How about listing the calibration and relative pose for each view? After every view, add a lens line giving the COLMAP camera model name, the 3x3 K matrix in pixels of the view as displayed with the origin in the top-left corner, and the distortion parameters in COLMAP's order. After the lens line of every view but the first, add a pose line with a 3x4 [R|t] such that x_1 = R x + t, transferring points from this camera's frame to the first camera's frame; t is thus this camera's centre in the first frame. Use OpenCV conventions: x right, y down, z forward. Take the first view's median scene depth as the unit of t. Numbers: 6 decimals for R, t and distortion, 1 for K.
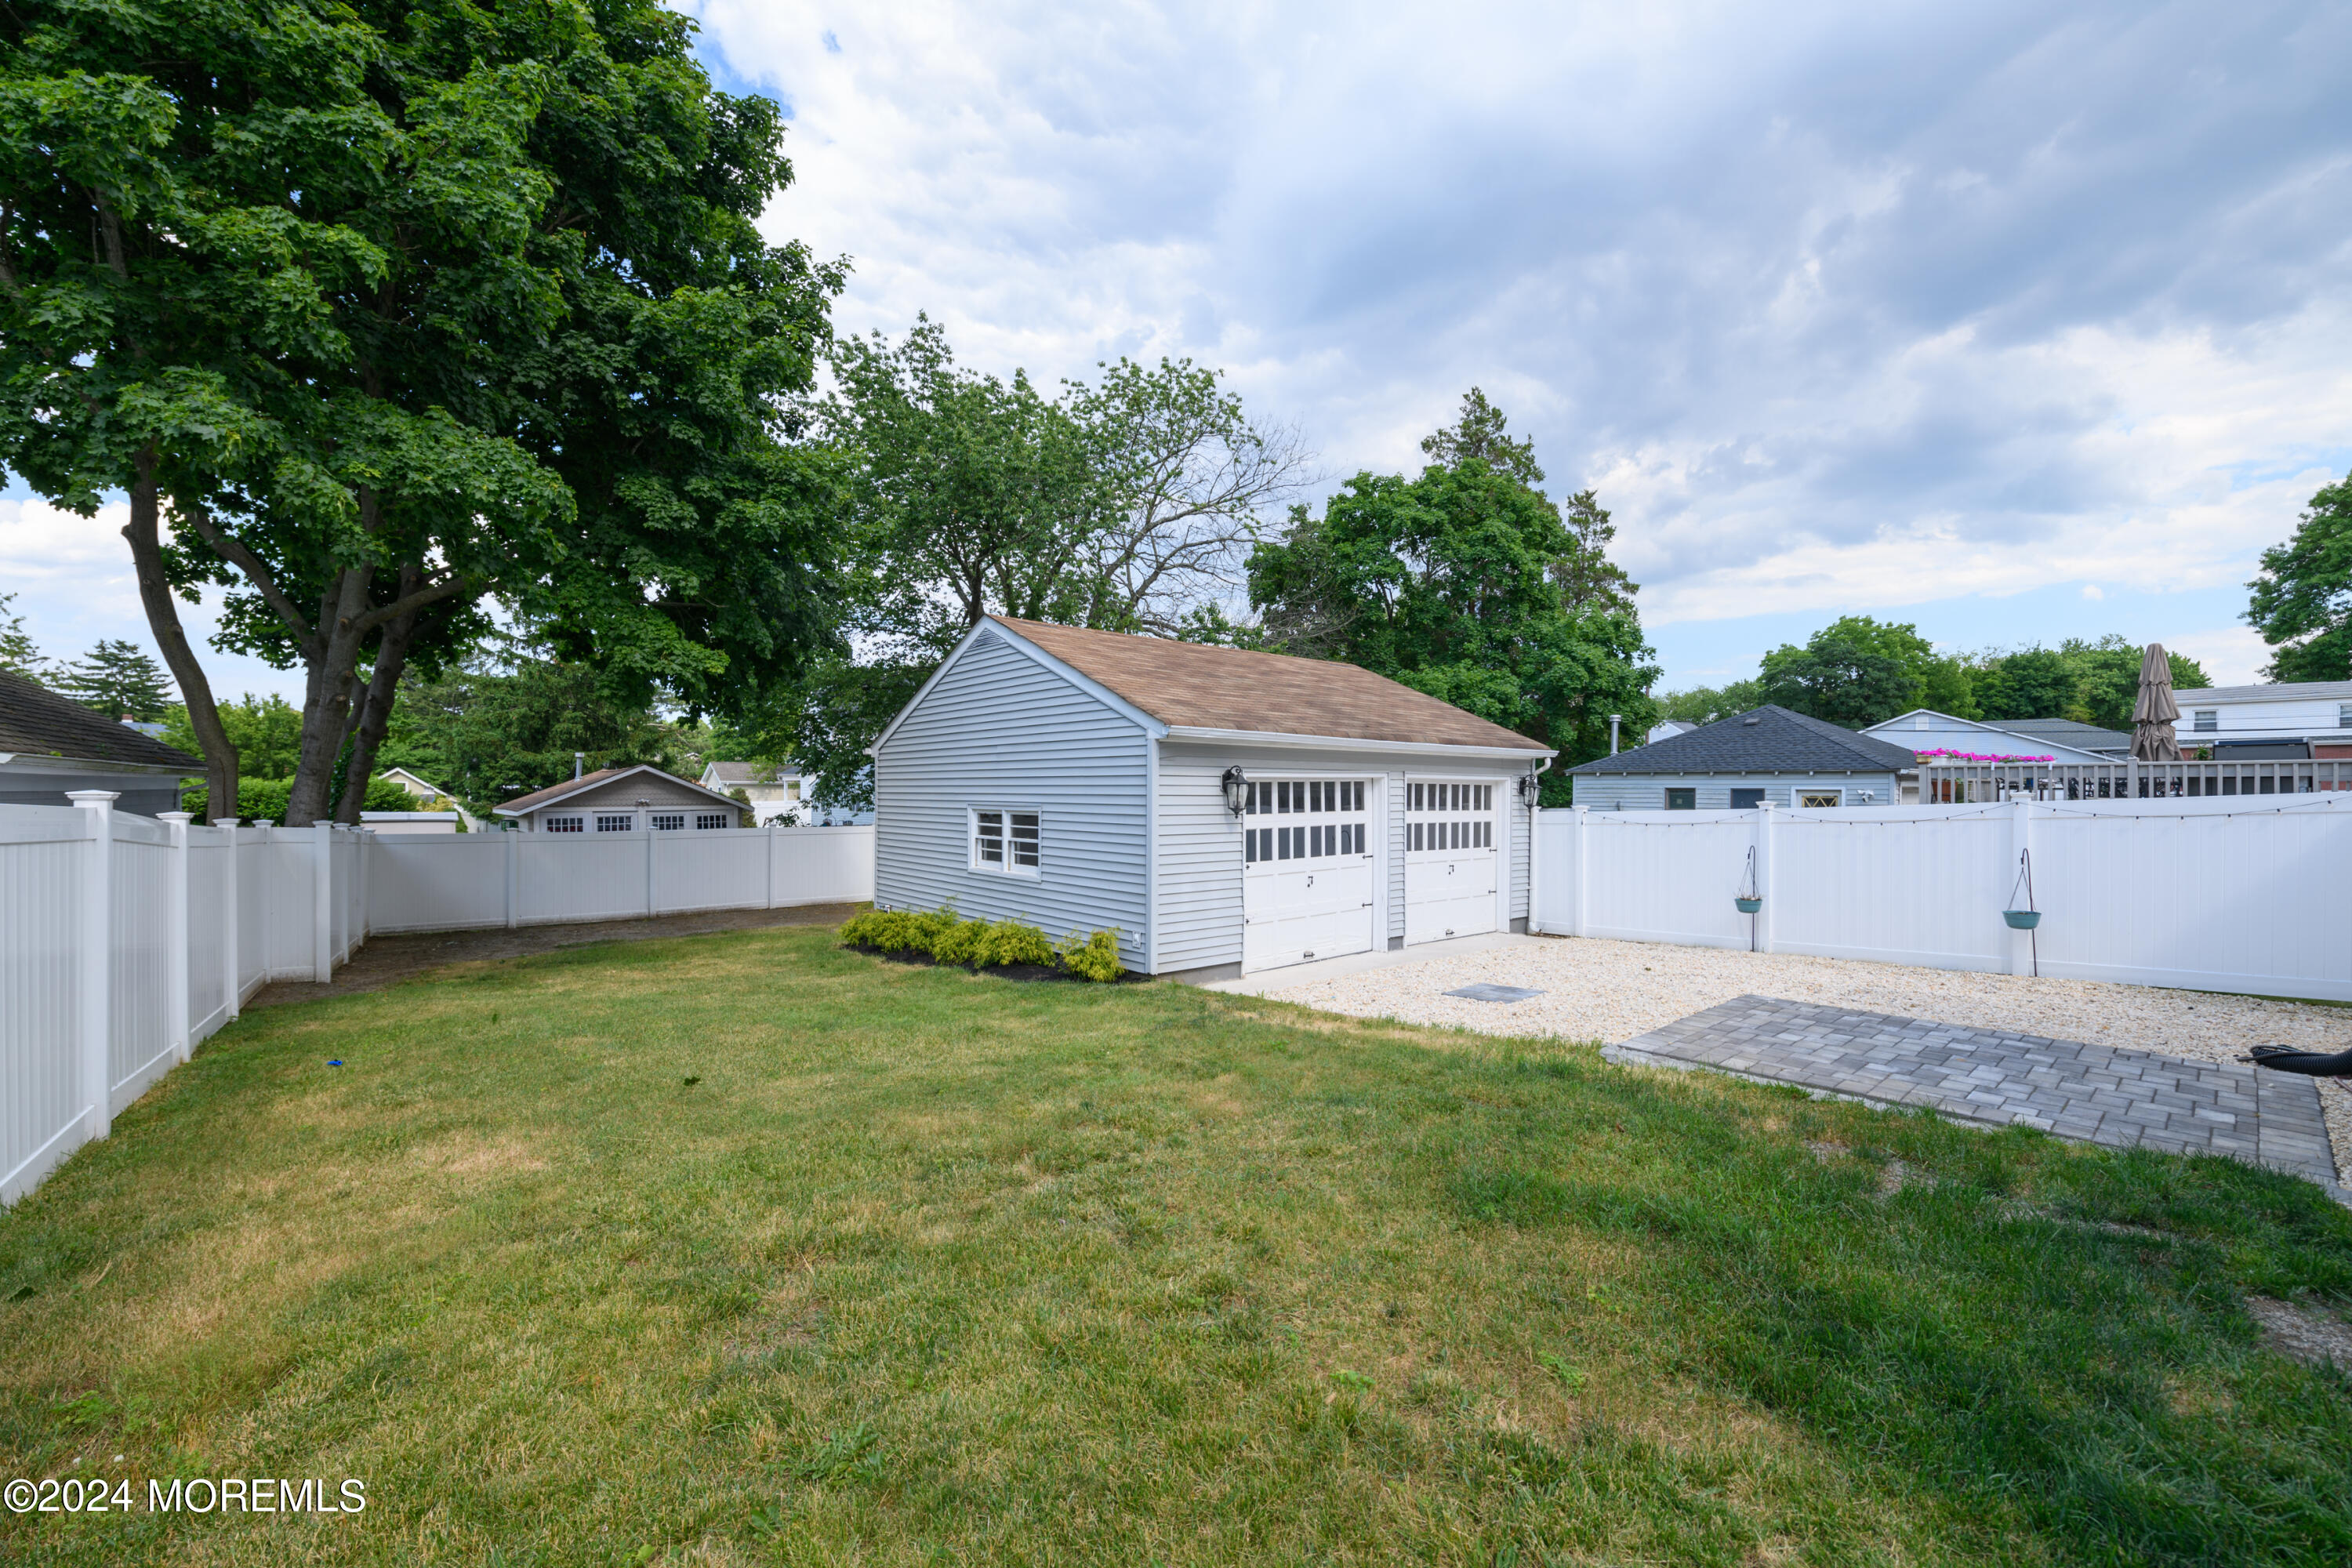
lens RADIAL K [[925.0, 0, 1181.1], [0, 925.0, 793.1], [0, 0, 1]] dist [-0.000110, 0.000025]
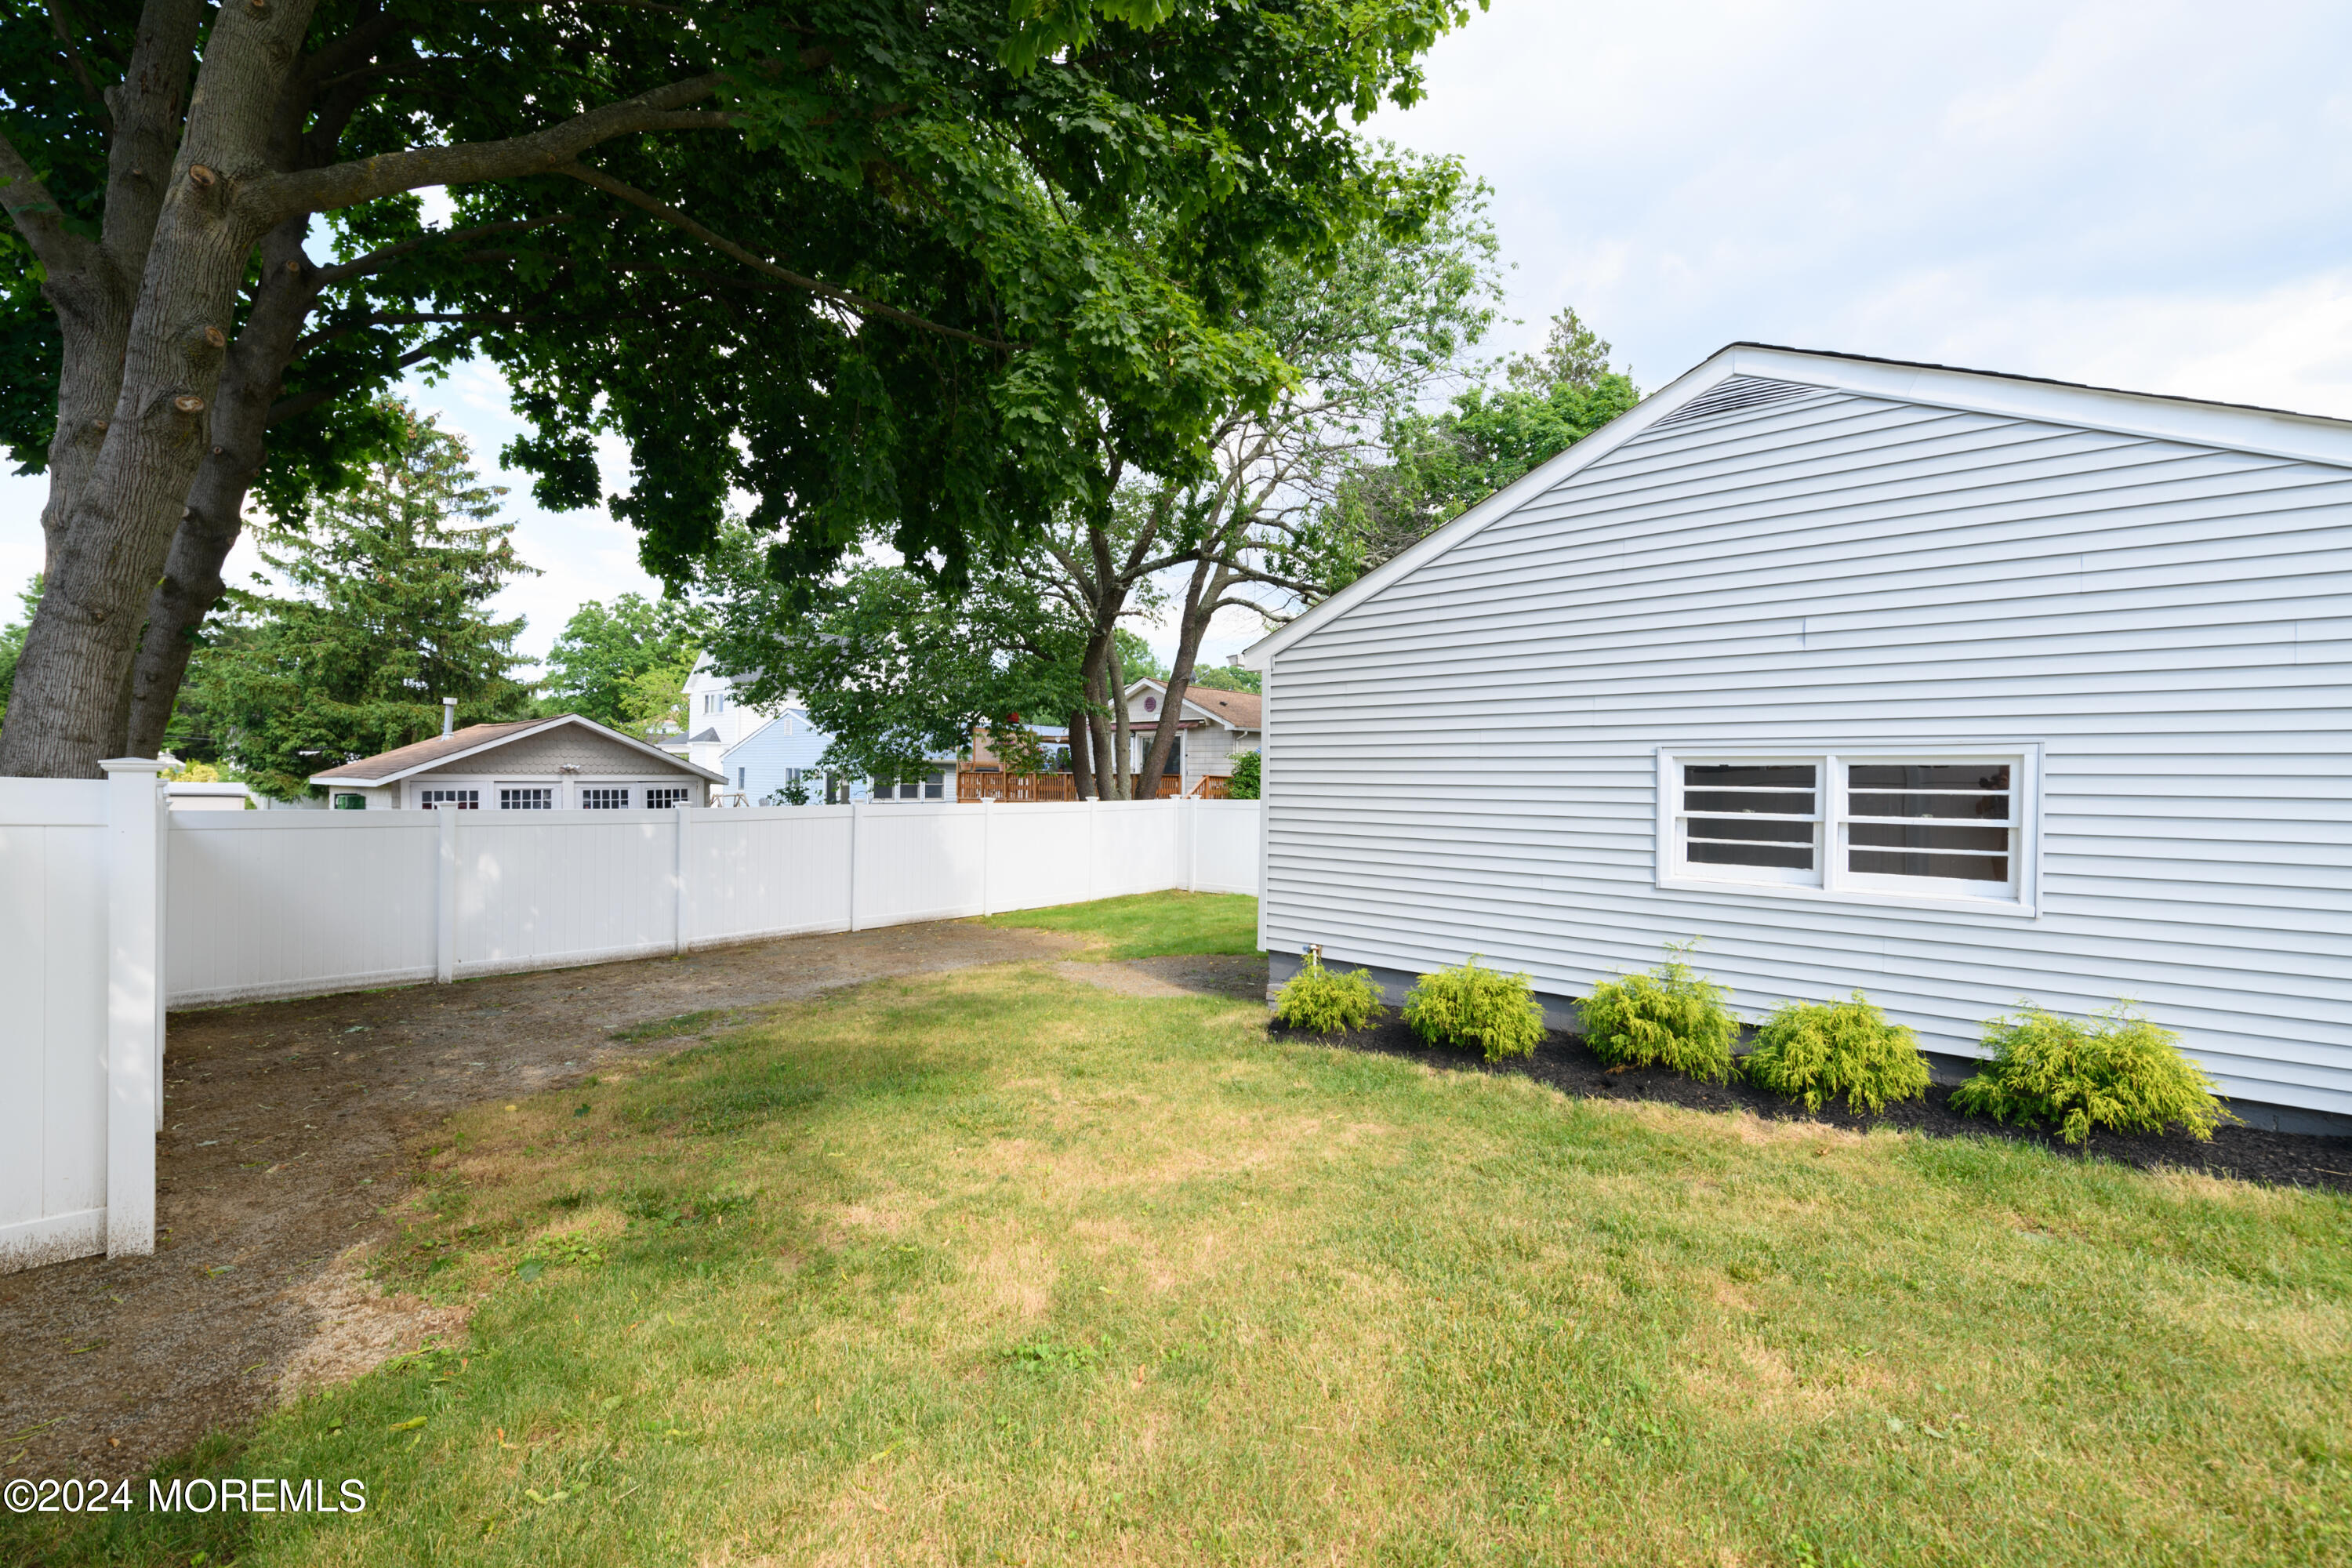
lens RADIAL K [[937.9, 0, 1176.0], [0, 937.9, 784.0], [0, 0, 1]] dist [-0.000523, -0.004058]
pose [[0.987602, 0.008974, 0.156723, -0.244312], [-0.009724, 0.999945, 0.004020, 0.013771], [-0.156678, -0.005494, 0.987634, 0.245396]]
